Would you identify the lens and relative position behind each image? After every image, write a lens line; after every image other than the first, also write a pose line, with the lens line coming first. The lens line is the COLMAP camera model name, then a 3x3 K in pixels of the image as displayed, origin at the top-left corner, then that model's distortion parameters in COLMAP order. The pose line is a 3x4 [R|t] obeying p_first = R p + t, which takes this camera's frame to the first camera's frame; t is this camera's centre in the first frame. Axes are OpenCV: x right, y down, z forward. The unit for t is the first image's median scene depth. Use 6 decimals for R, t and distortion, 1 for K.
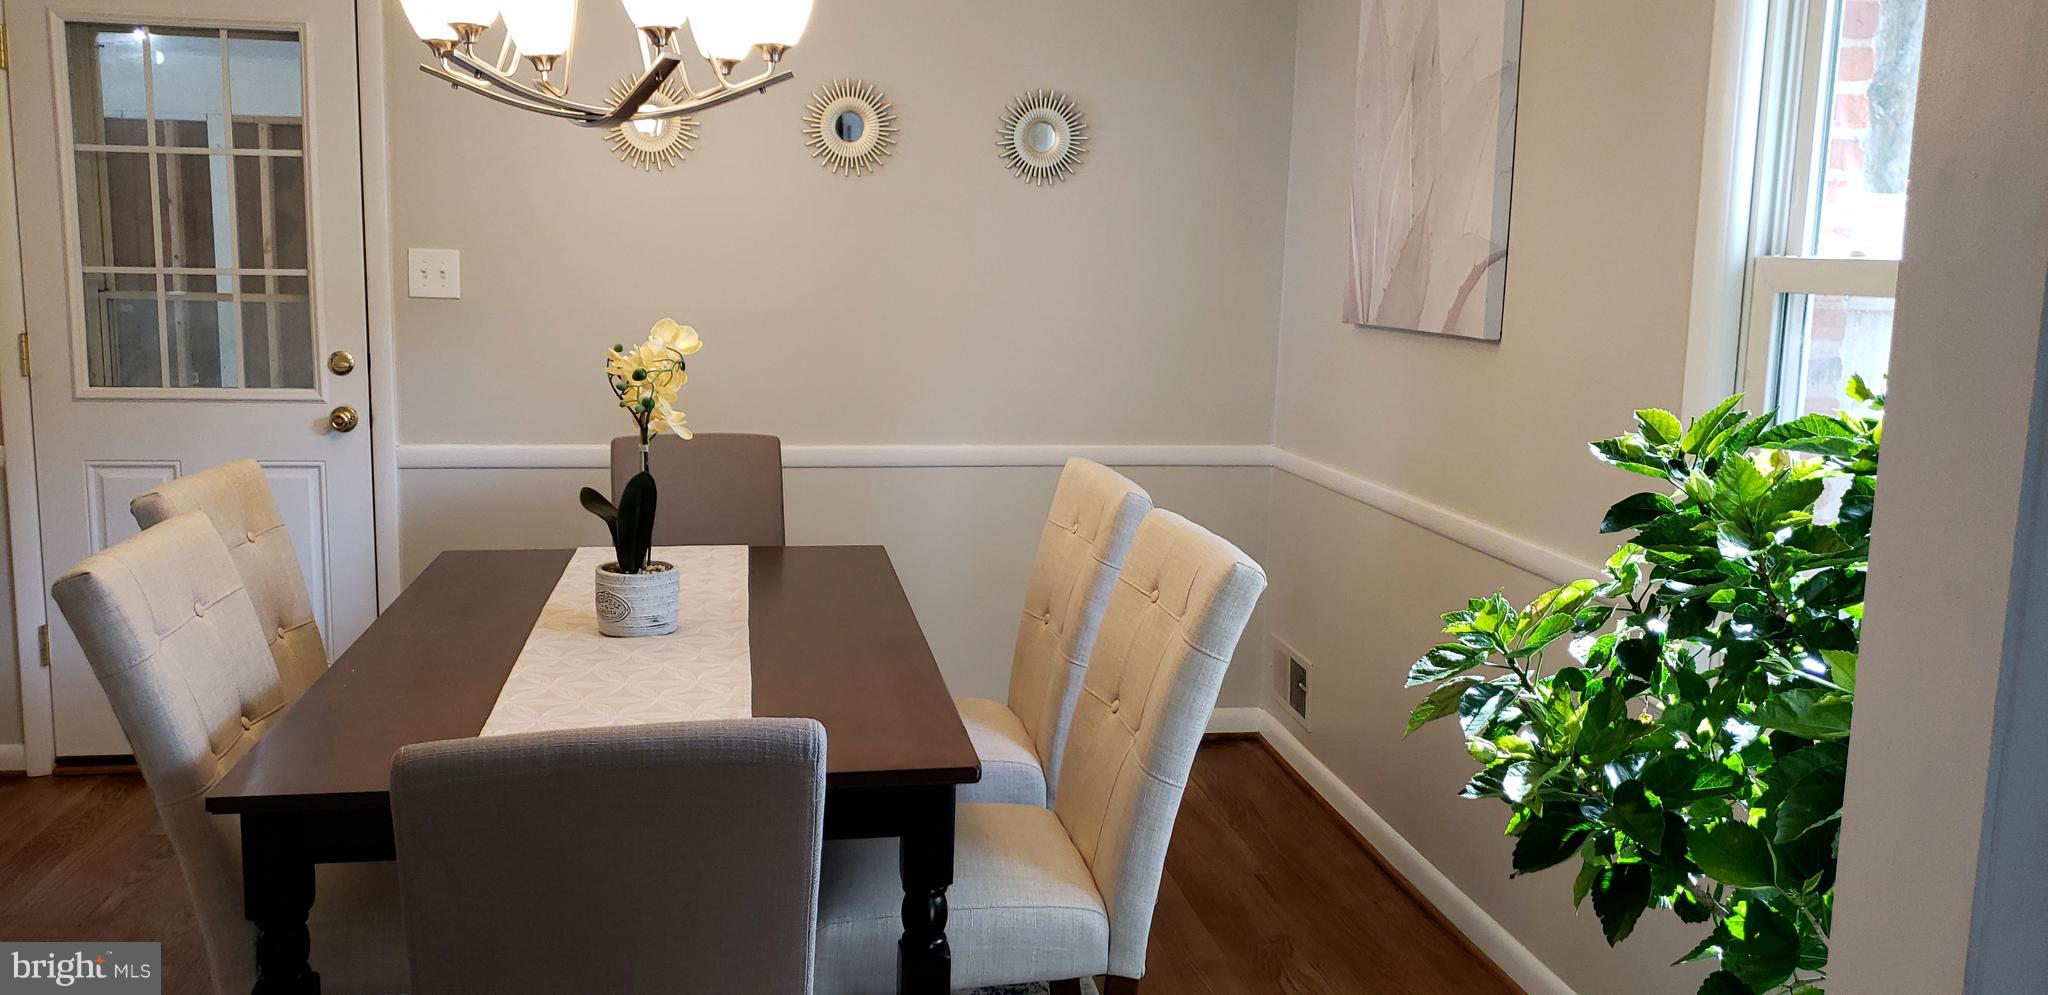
lens RADIAL K [[1626.3, 0, 1024.0], [0, 1626.3, 497.5], [0, 0, 1]] dist [0.105866, -0.000826]
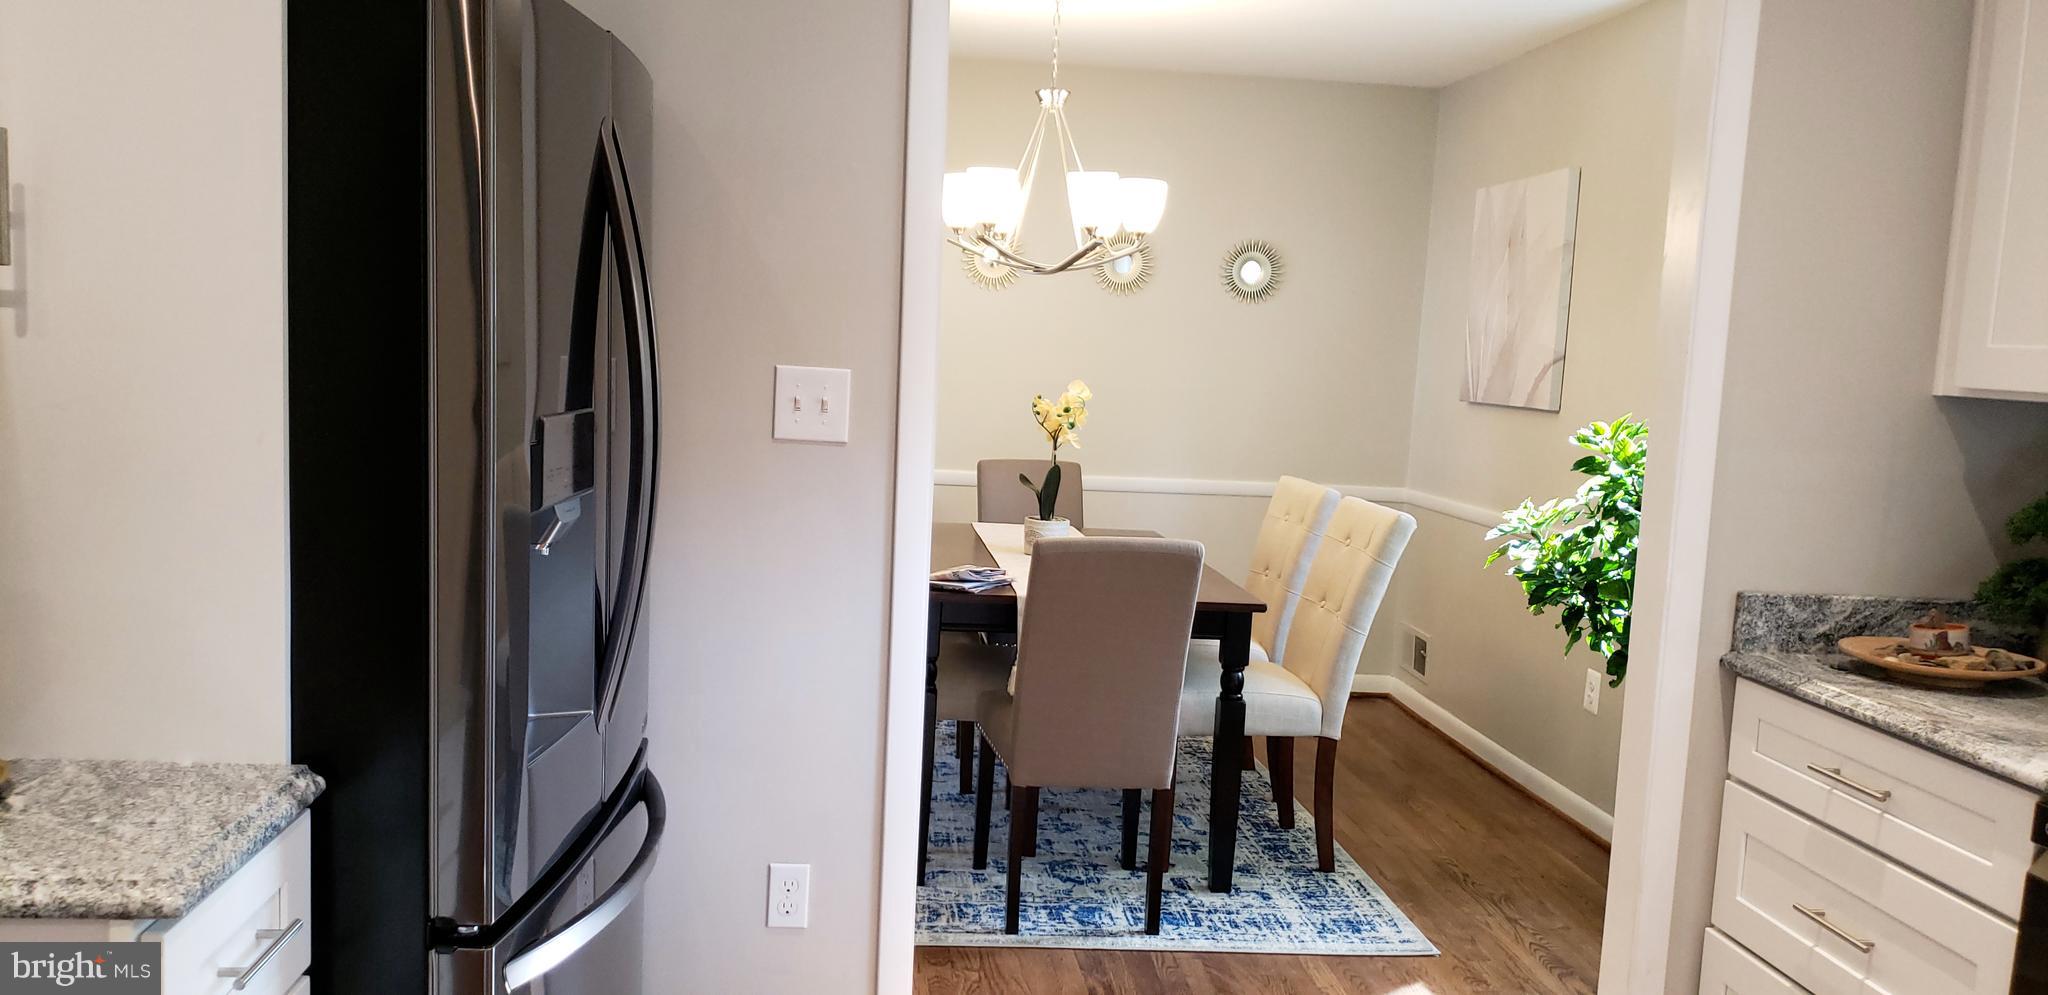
lens RADIAL K [[1435.7, 0, 1024.0], [0, 1435.7, 497.5], [0, 0, 1]] dist [0.031381, -0.000453]
pose [[0.994577, 0.035883, -0.097619, -0.089278], [-0.040270, 0.998248, -0.043352, 0.070140], [0.095892, 0.047048, 0.994279, -0.443182]]
